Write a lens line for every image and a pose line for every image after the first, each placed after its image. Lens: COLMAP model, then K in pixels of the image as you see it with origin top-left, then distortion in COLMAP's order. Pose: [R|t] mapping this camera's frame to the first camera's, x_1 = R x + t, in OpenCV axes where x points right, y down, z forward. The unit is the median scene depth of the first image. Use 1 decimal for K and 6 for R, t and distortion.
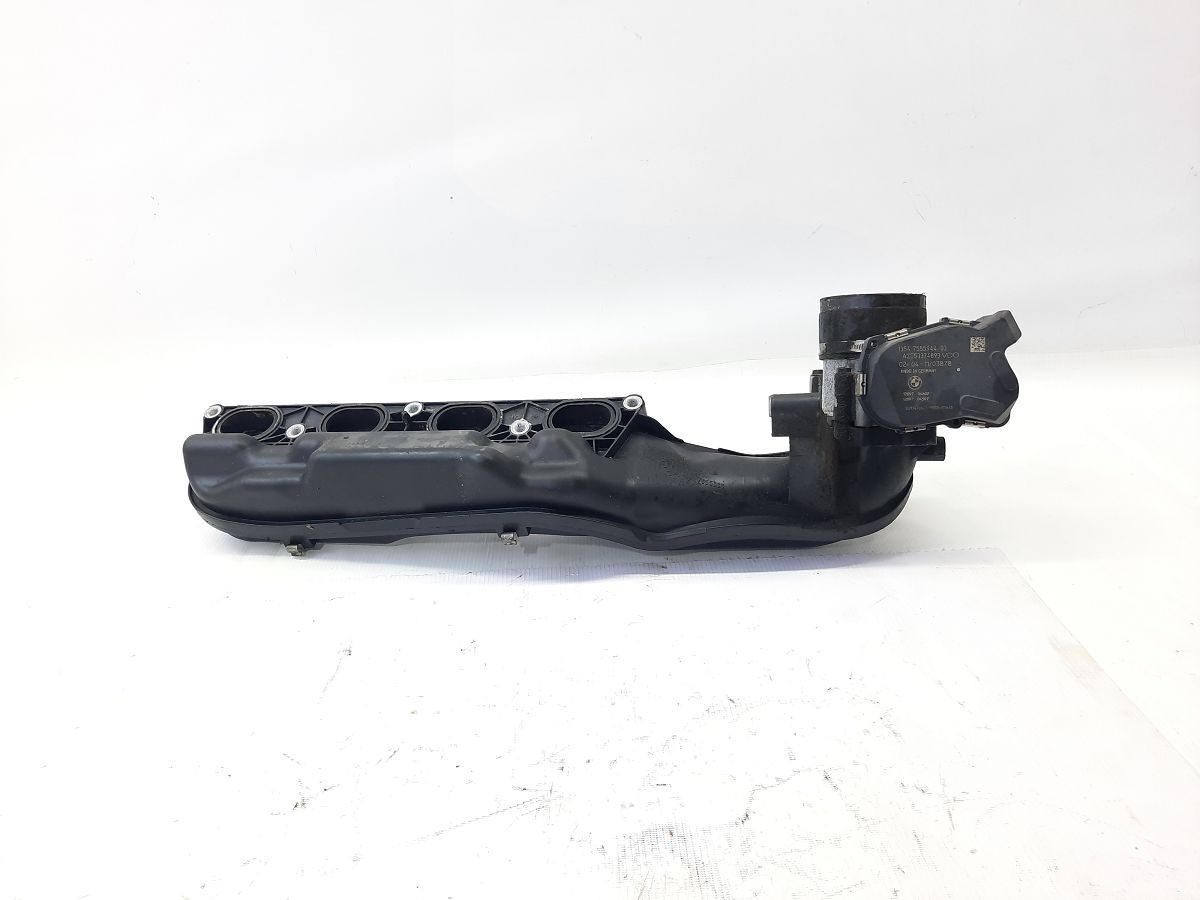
lens RADIAL K [[863.2, 0, 600.0], [0, 863.2, 450.0], [0, 0, 1]] dist [0.001830, -0.000197]
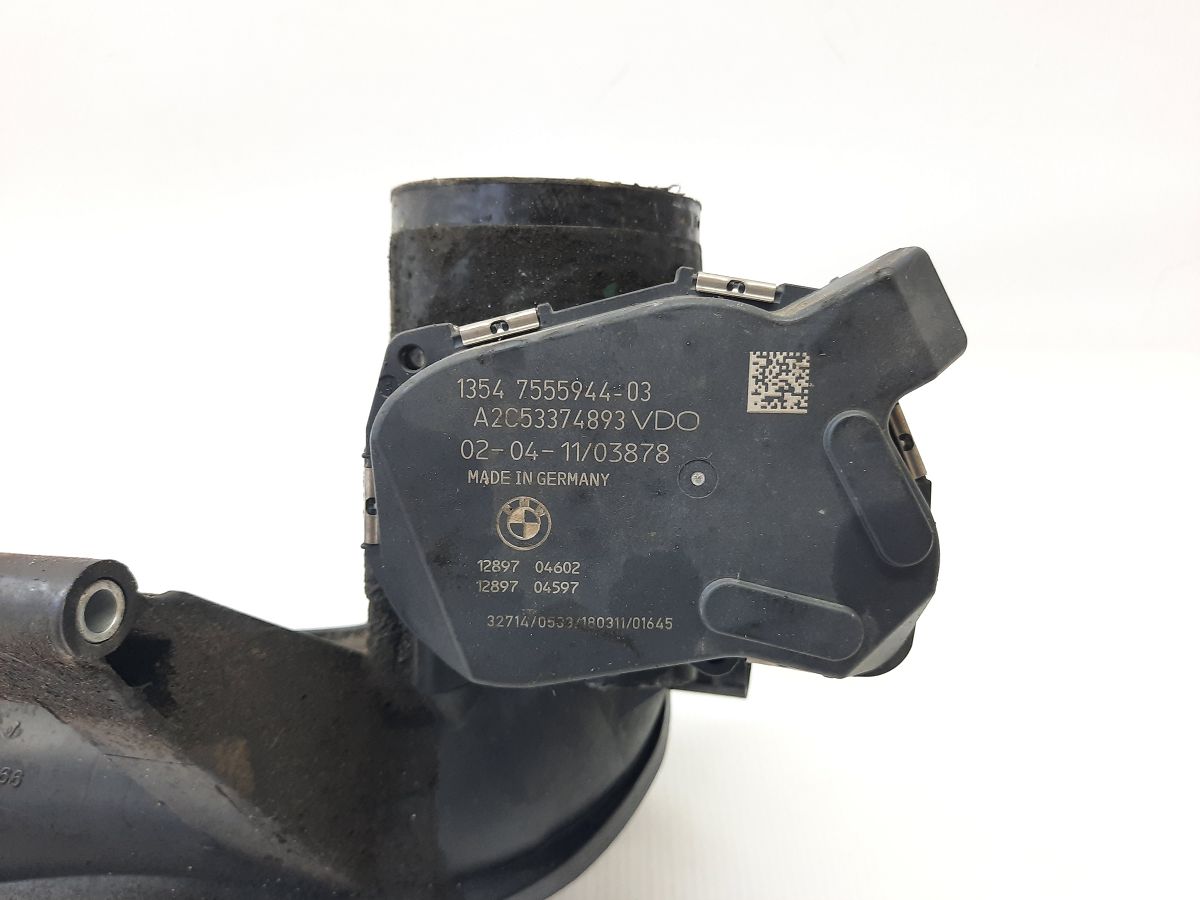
lens RADIAL K [[910.8, 0, 600.0], [0, 910.8, 450.0], [0, 0, 1]] dist [0.000823, -0.000394]
pose [[0.999019, 0.037358, -0.023771, 0.391157], [-0.036038, 0.997906, 0.053706, -0.114123], [0.025728, -0.052796, 0.998274, 0.732734]]
